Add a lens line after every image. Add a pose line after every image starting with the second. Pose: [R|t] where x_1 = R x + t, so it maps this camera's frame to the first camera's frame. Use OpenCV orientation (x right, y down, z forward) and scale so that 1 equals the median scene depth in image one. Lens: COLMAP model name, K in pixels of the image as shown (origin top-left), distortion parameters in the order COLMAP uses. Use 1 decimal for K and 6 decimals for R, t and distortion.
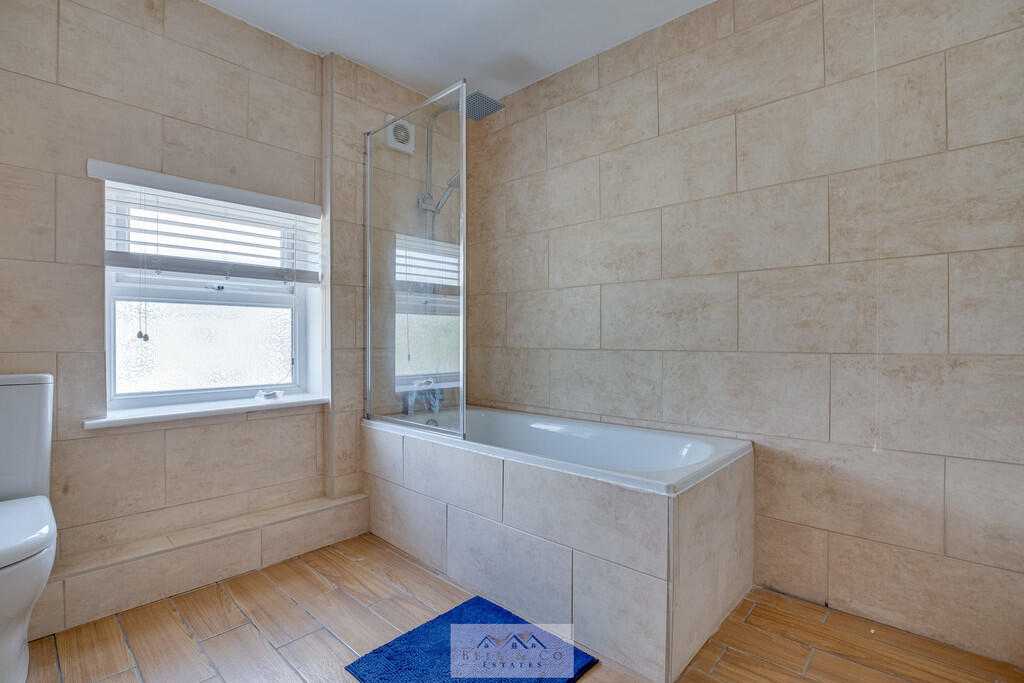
lens RADIAL K [[485.1, 0, 506.4], [0, 485.1, 338.9], [0, 0, 1]] dist [-0.031449, 0.004469]
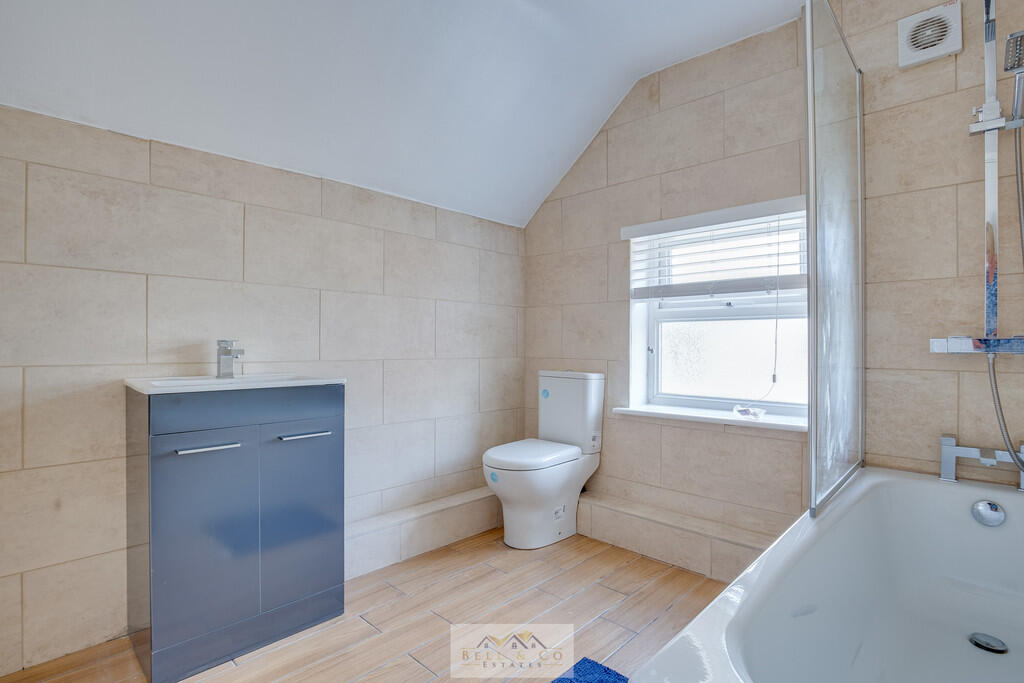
lens RADIAL K [[485.1, 0, 507.9], [0, 485.1, 346.7], [0, 0, 1]] dist [-0.031449, 0.004469]
pose [[-0.023032, -0.005170, -0.999721, 0.720528], [-0.009357, 0.999944, -0.004956, -0.004661], [0.999691, 0.009240, -0.023079, 0.811023]]
